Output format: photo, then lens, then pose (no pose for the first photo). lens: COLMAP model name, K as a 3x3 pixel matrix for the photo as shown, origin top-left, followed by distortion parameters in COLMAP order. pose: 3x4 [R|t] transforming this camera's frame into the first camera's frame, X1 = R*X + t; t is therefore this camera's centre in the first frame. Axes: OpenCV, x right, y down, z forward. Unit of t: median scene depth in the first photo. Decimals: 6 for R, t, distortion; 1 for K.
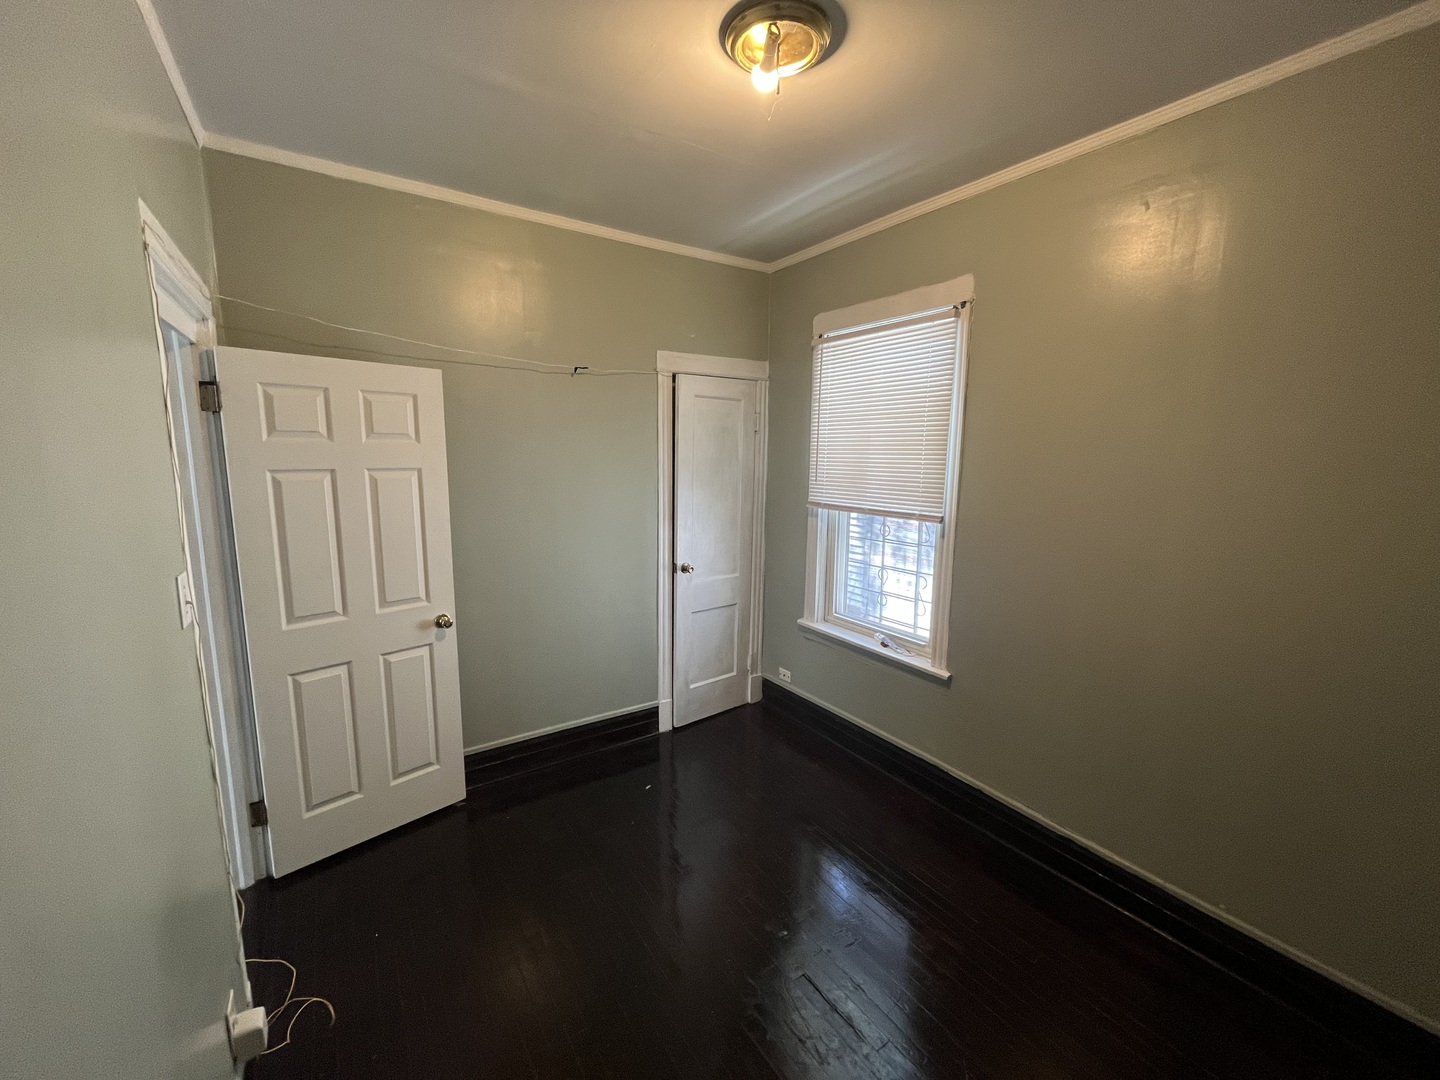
lens RADIAL K [[577.0, 0, 708.5], [0, 577.0, 538.6], [0, 0, 1]] dist [-0.001181, 0.000394]
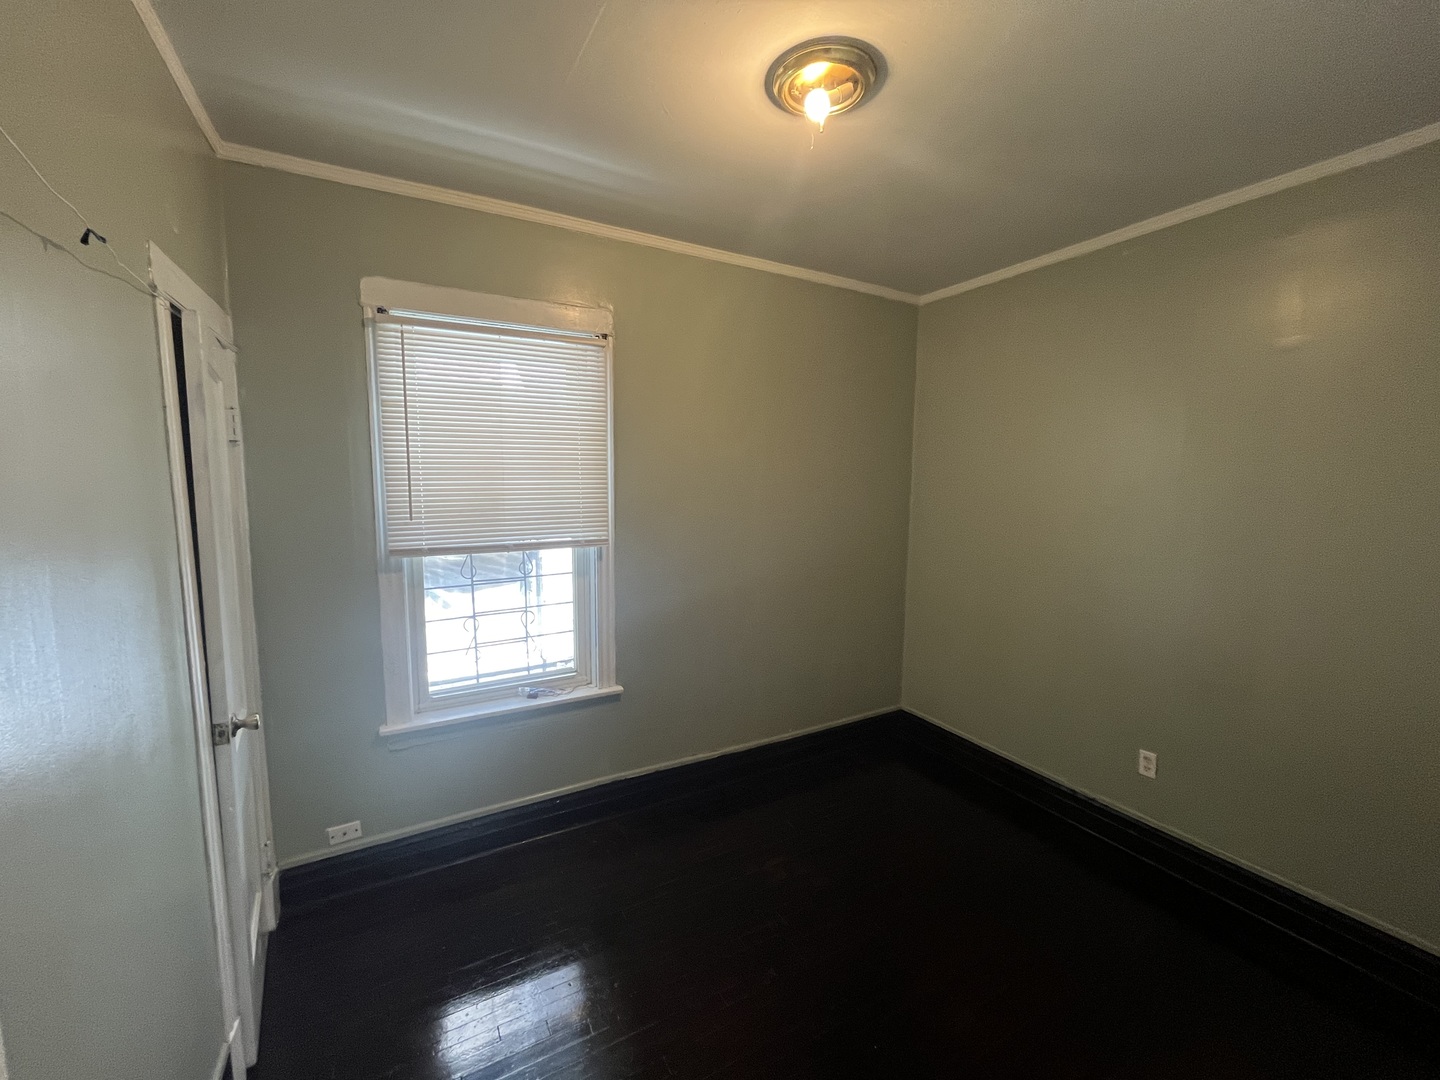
lens RADIAL K [[577.0, 0, 707.5], [0, 577.0, 536.8], [0, 0, 1]] dist [-0.001181, 0.000394]
pose [[0.089094, -0.113328, 0.989555, -0.487553], [0.150632, 0.983612, 0.099085, -0.095866], [-0.984567, 0.140231, 0.104705, 0.588588]]
